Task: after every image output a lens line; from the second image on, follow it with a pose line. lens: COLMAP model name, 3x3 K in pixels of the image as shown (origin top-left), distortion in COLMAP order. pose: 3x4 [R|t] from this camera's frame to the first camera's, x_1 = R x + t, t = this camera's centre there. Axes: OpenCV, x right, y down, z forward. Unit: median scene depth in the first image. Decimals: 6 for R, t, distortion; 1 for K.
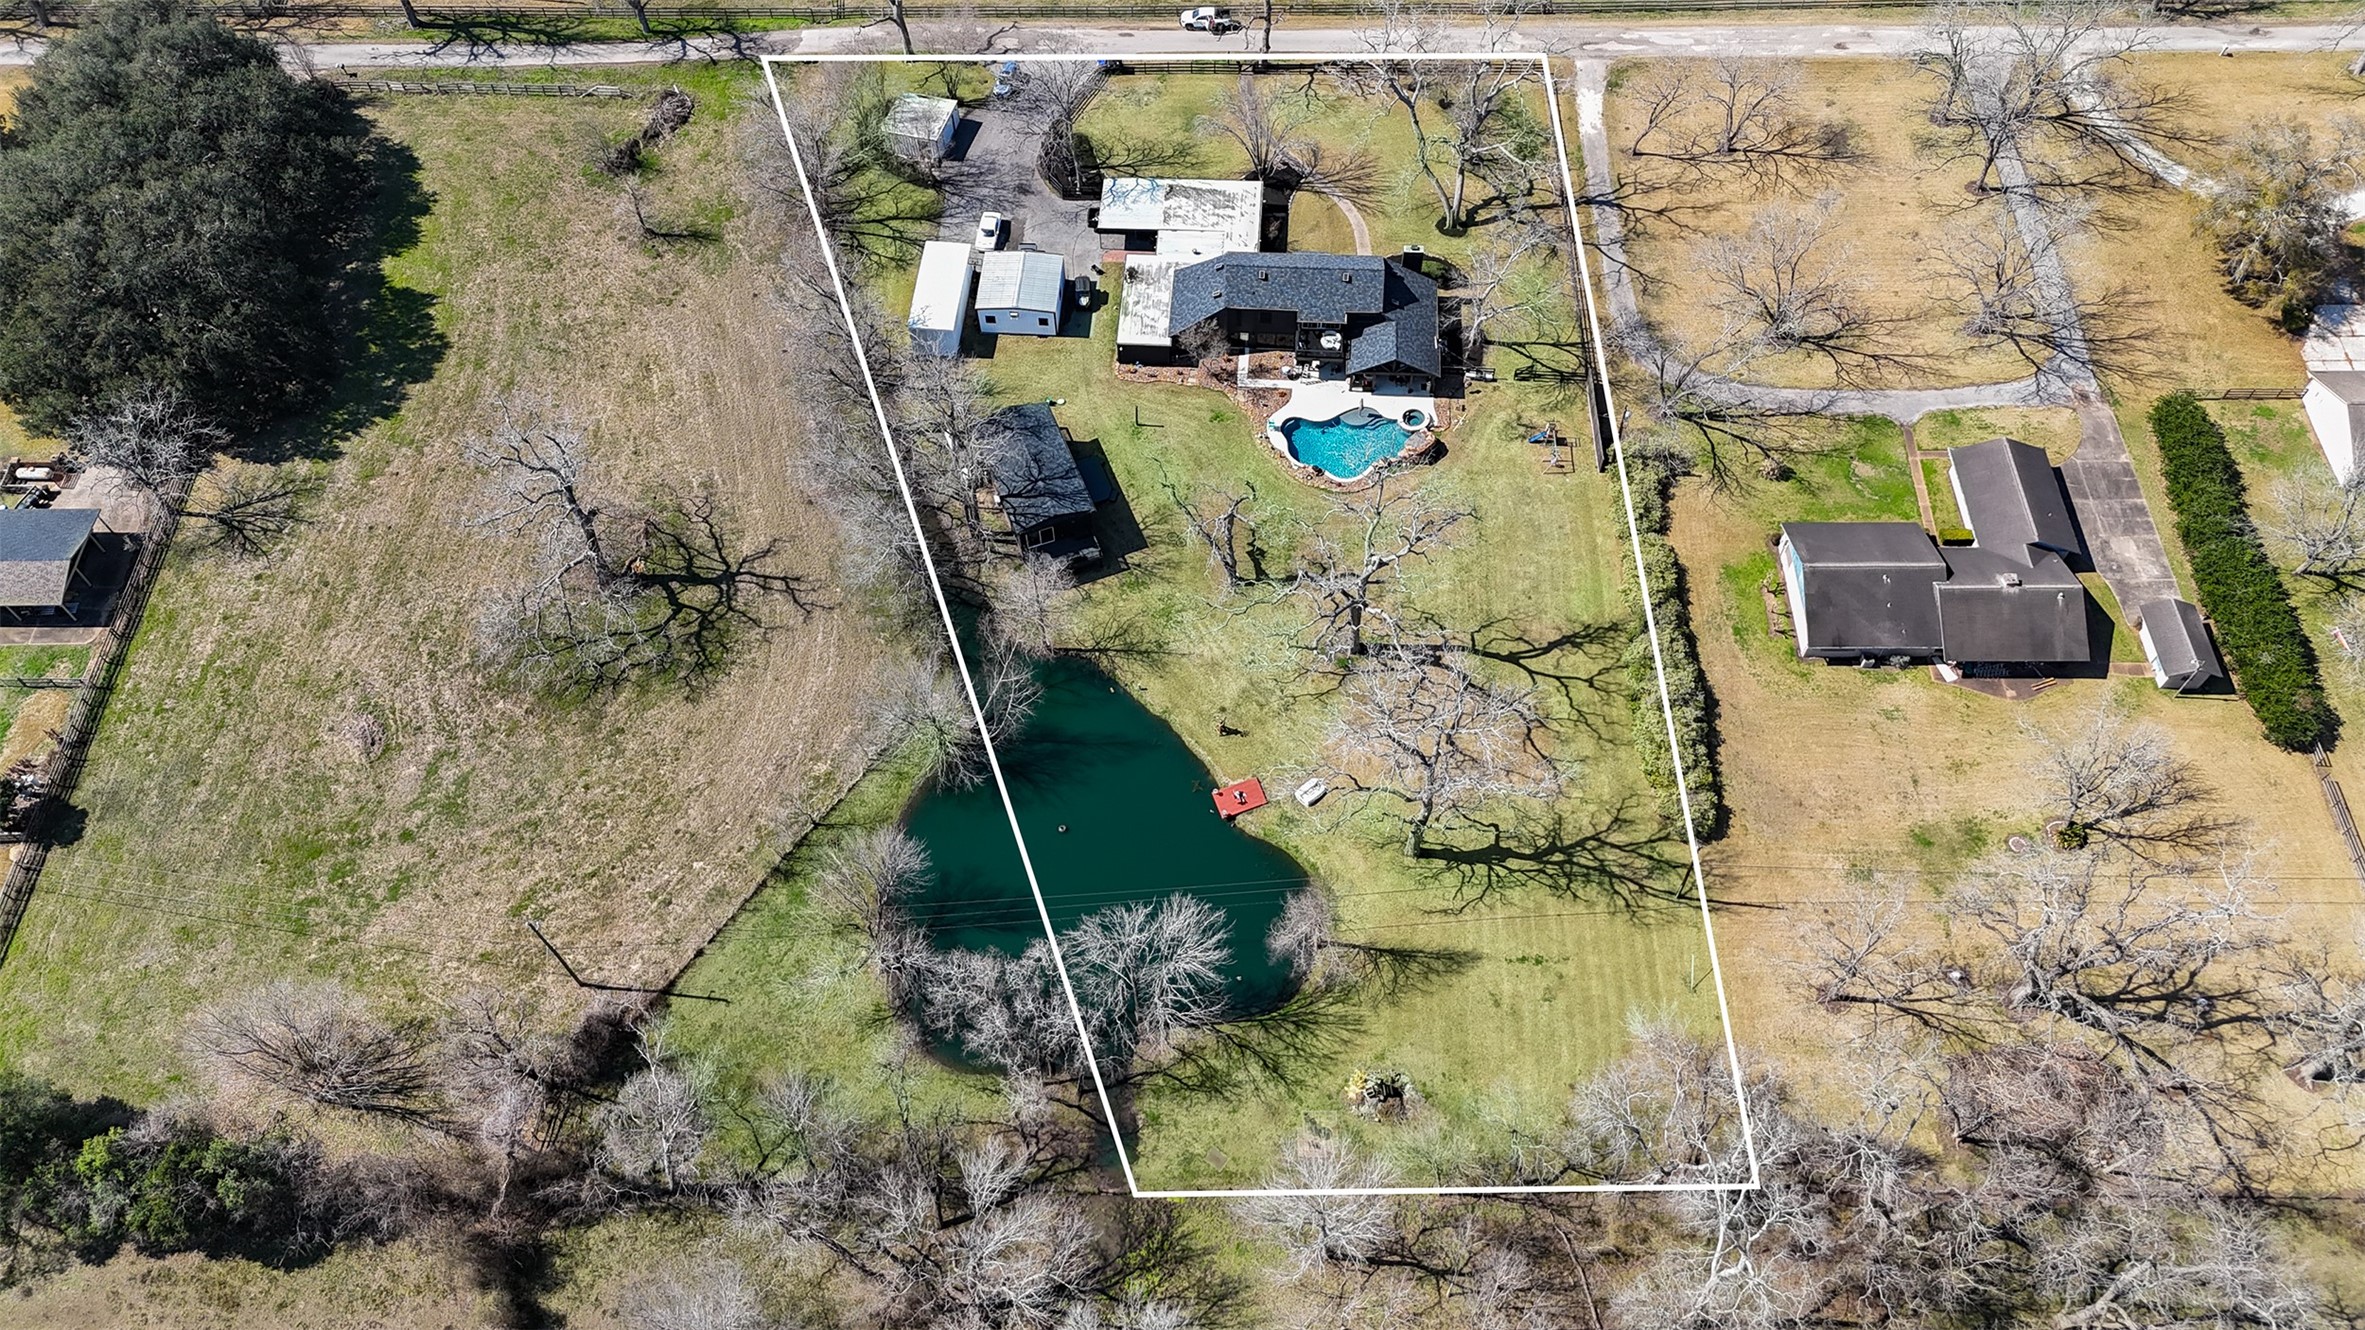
lens RADIAL K [[1737.0, 0, 1189.9], [0, 1737.0, 666.0], [0, 0, 1]] dist [0.072818, -0.067329]
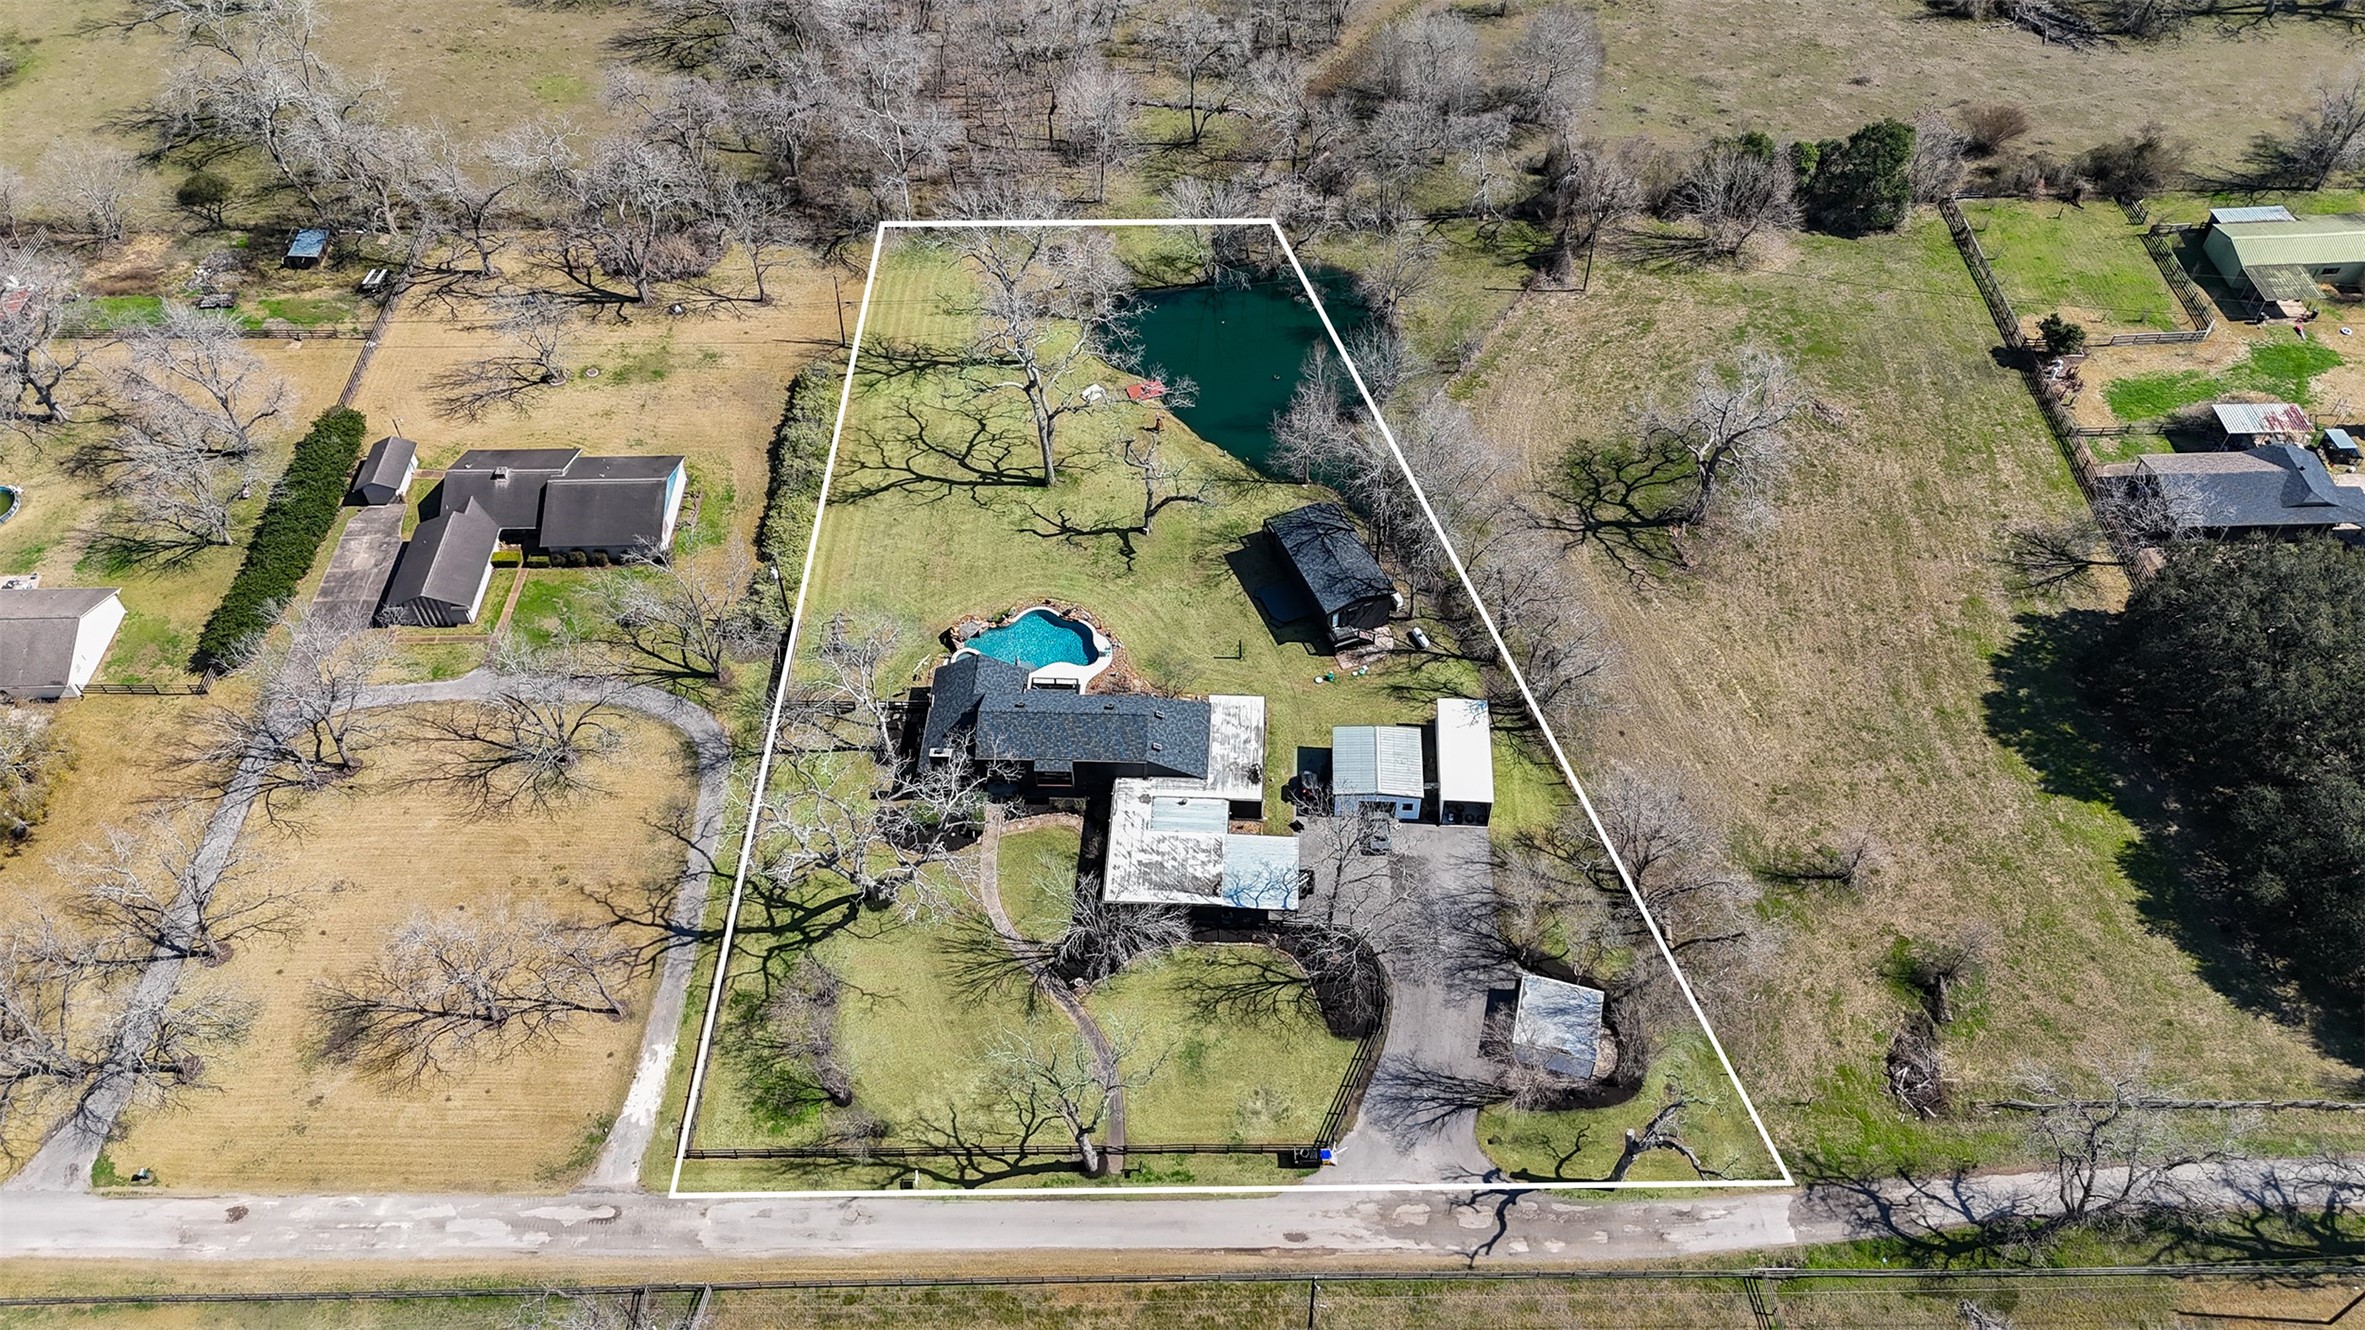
lens RADIAL K [[1737.0, 0, 1187.5], [0, 1737.0, 669.7], [0, 0, 1]] dist [0.072818, -0.067329]
pose [[-0.999558, 0.027747, 0.010677, -0.010781], [0.002747, -0.271396, 0.962464, -1.174636], [0.029603, 0.962068, 0.271200, 0.774532]]
